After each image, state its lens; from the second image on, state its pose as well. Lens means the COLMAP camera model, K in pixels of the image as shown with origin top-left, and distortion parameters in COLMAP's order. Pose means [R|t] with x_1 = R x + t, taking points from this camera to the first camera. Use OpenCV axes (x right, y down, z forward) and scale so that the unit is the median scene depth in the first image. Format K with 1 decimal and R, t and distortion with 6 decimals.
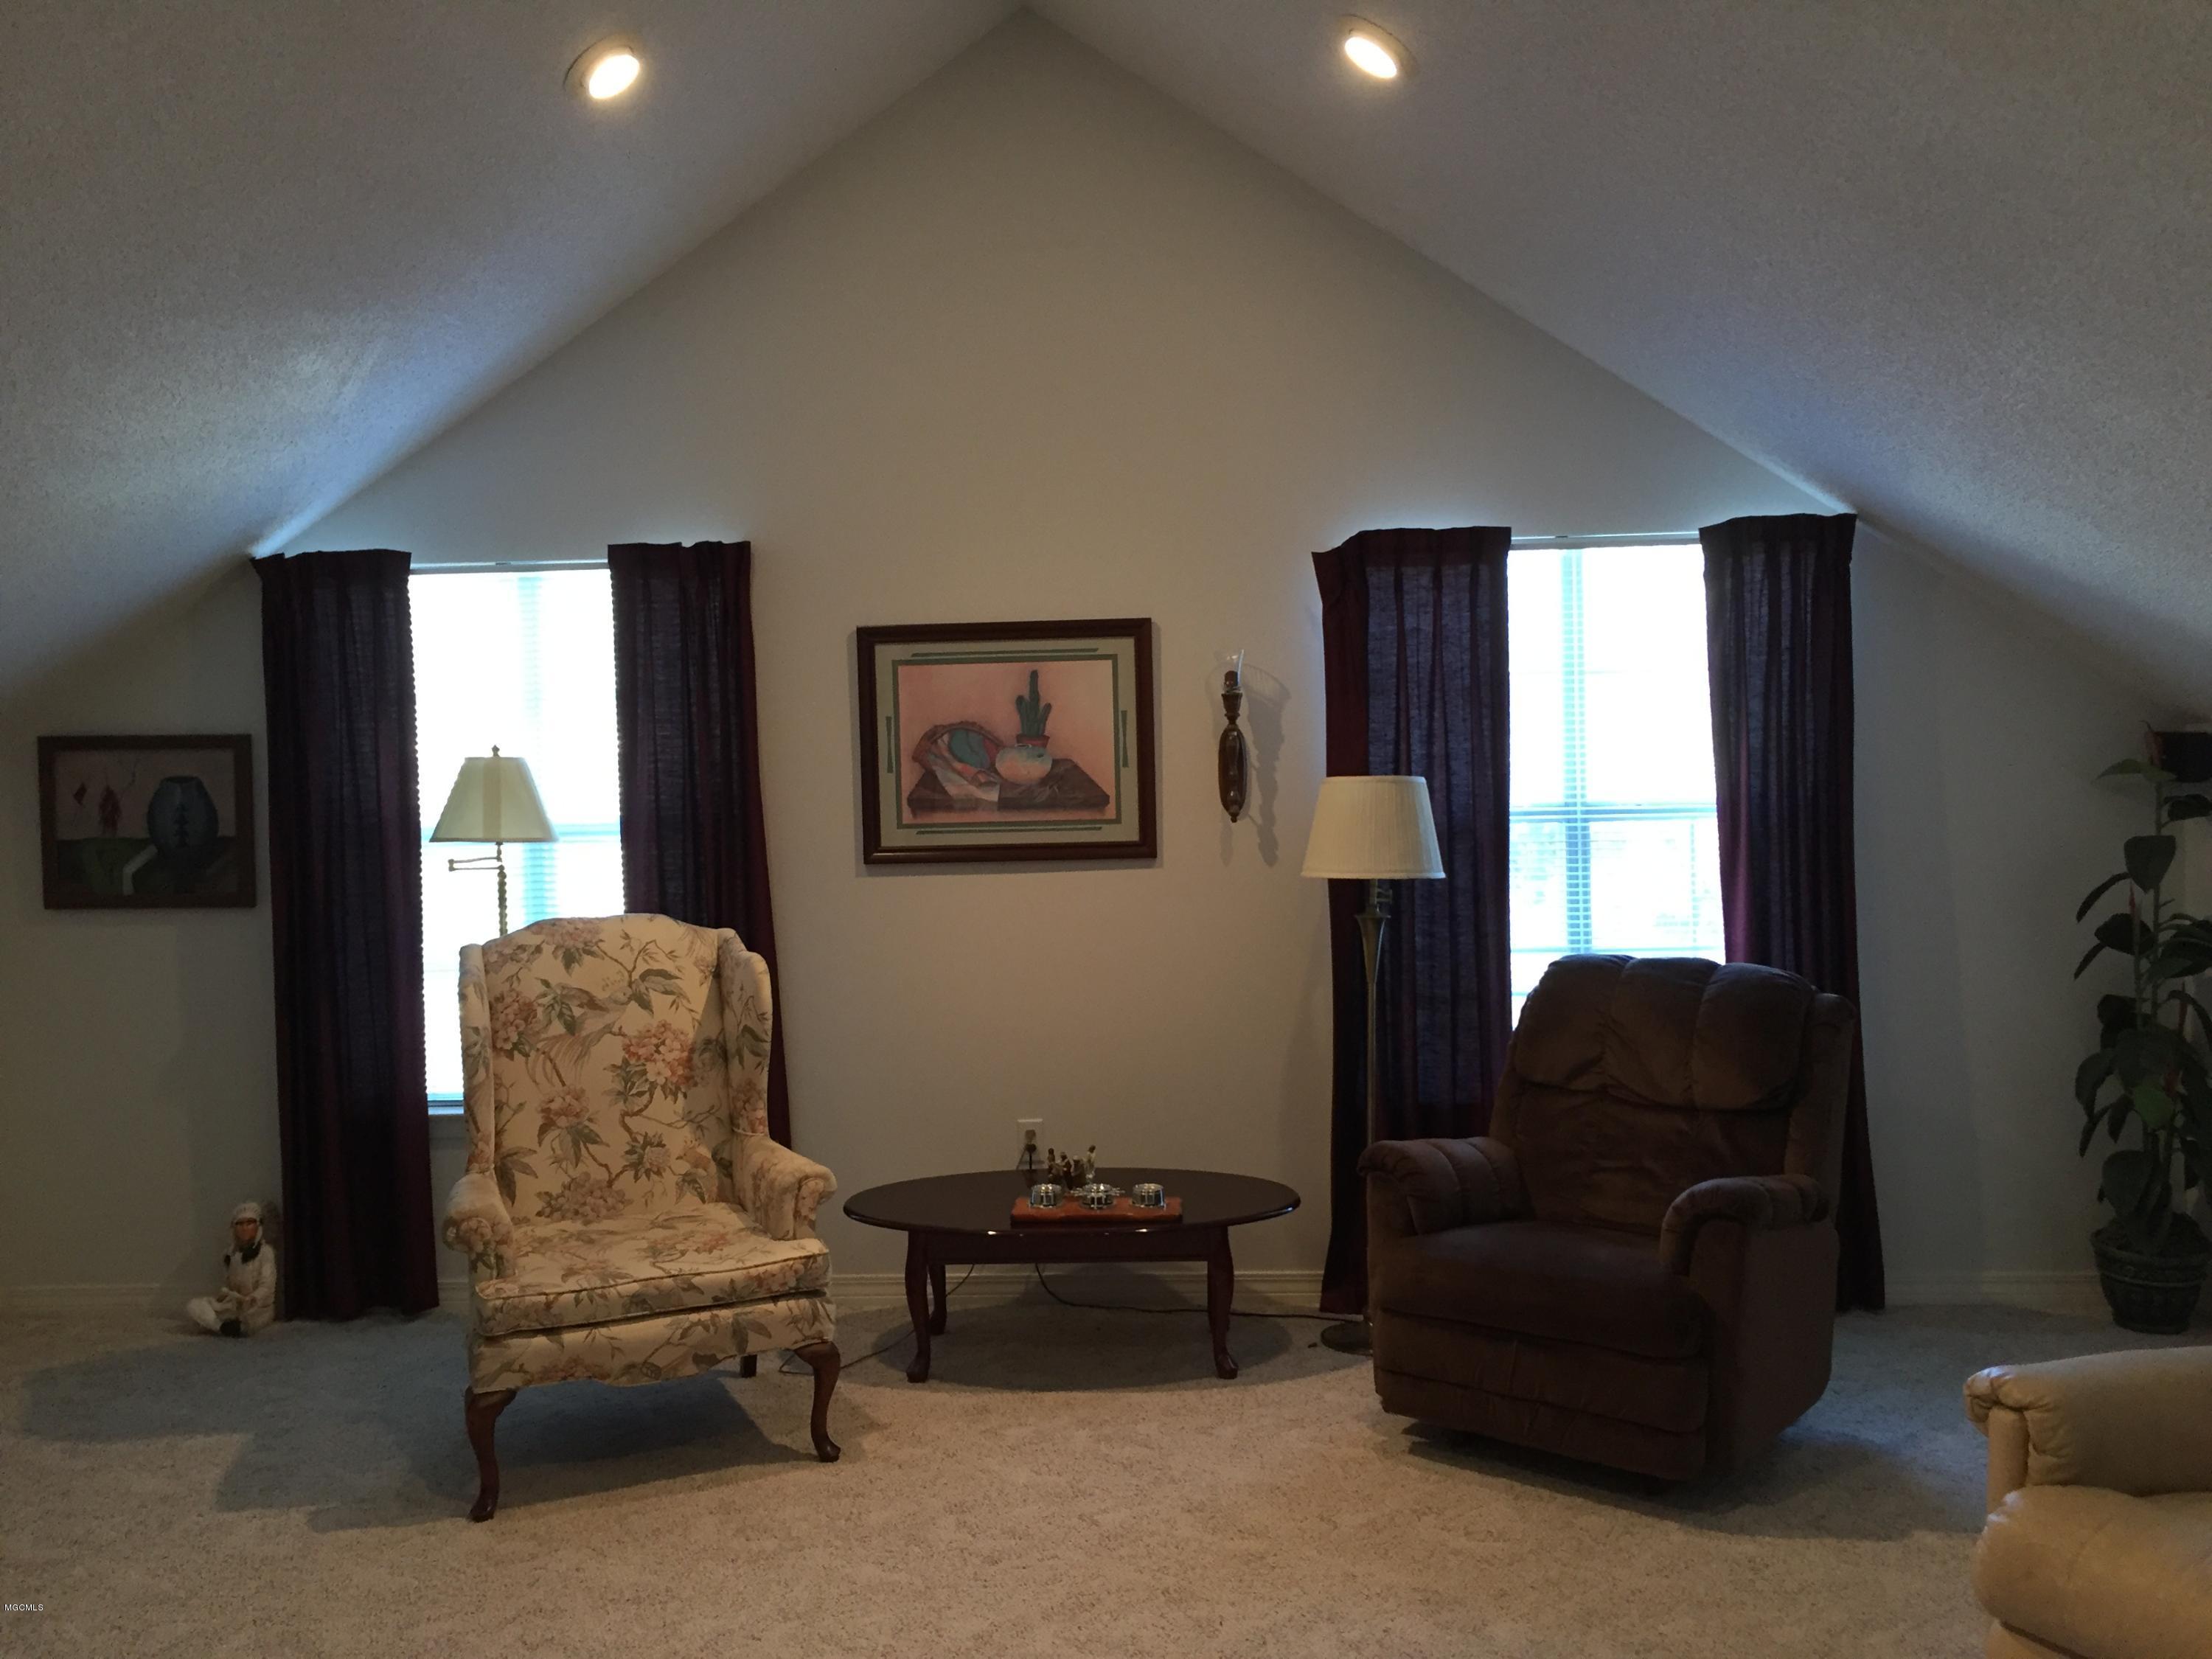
lens RADIAL K [[1885.2, 0, 1111.1], [0, 1885.2, 828.9], [0, 0, 1]] dist [0.076472, -0.095095]
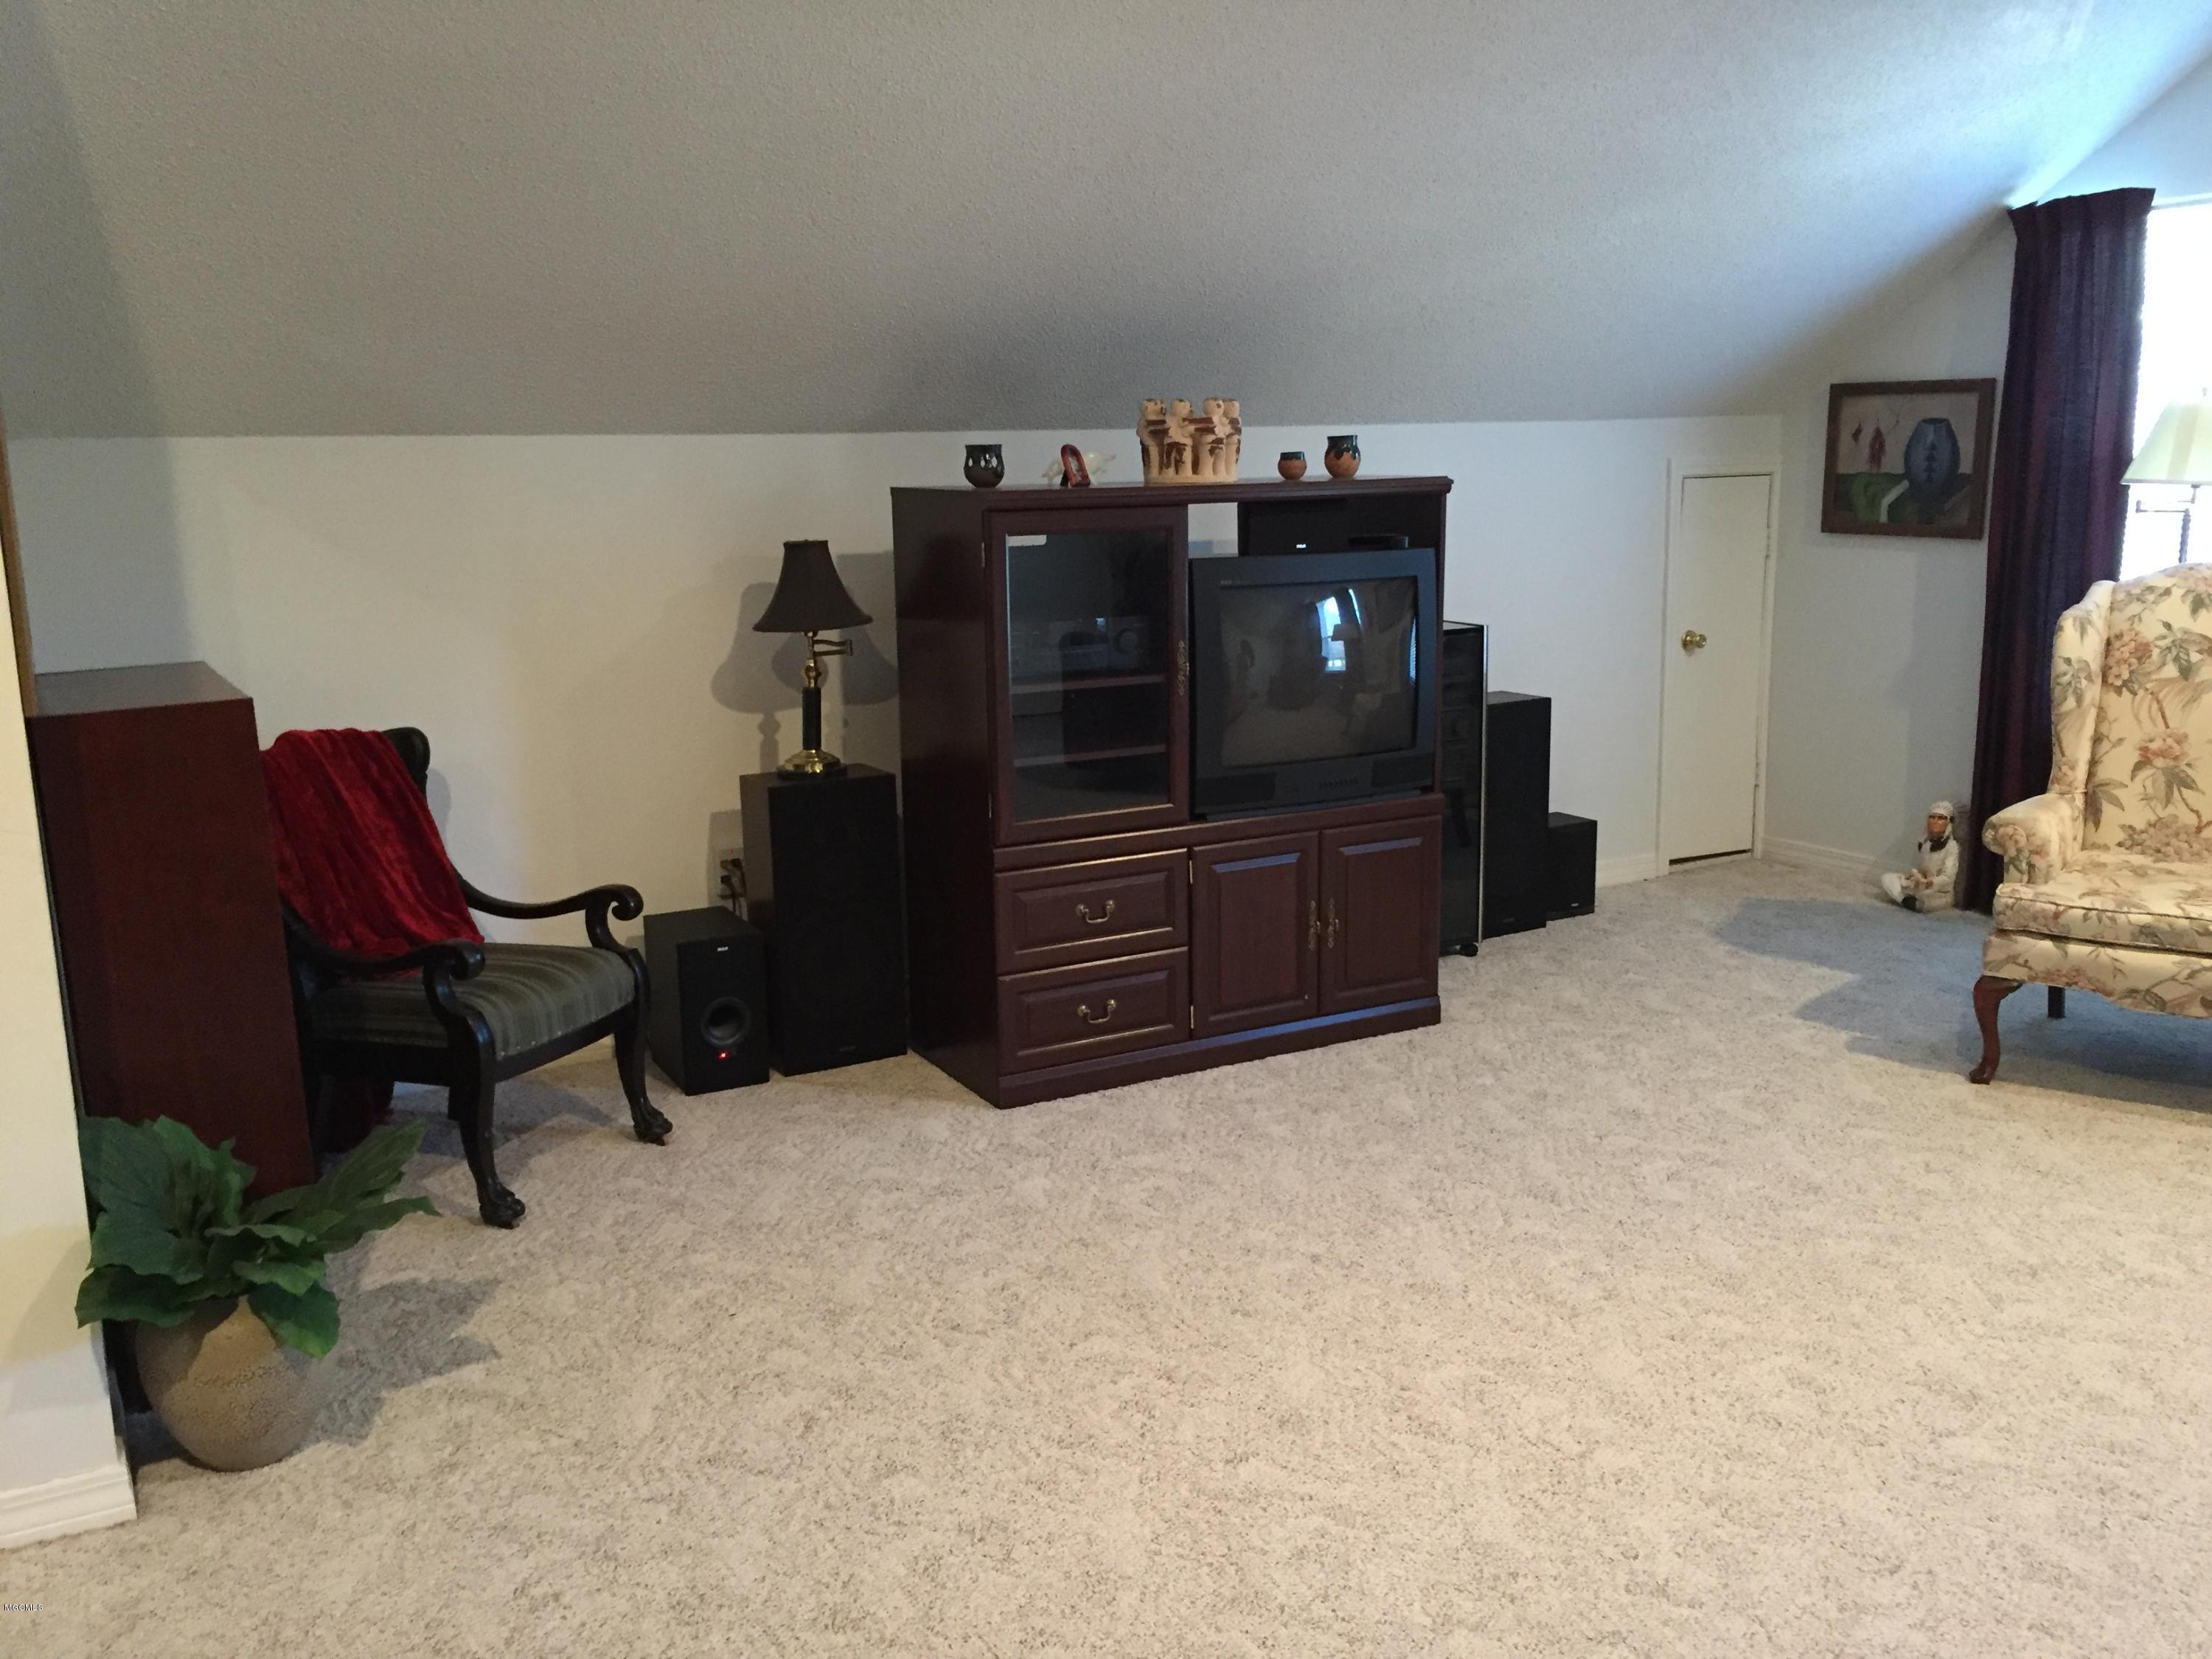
lens RADIAL K [[1885.2, 0, 1109.8], [0, 1885.2, 822.7], [0, 0, 1]] dist [0.076472, -0.095095]
pose [[0.532502, 0.177927, -0.827516, 0.269084], [-0.027262, 0.980754, 0.193332, 0.002416], [0.845989, -0.080390, 0.527105, -0.024396]]
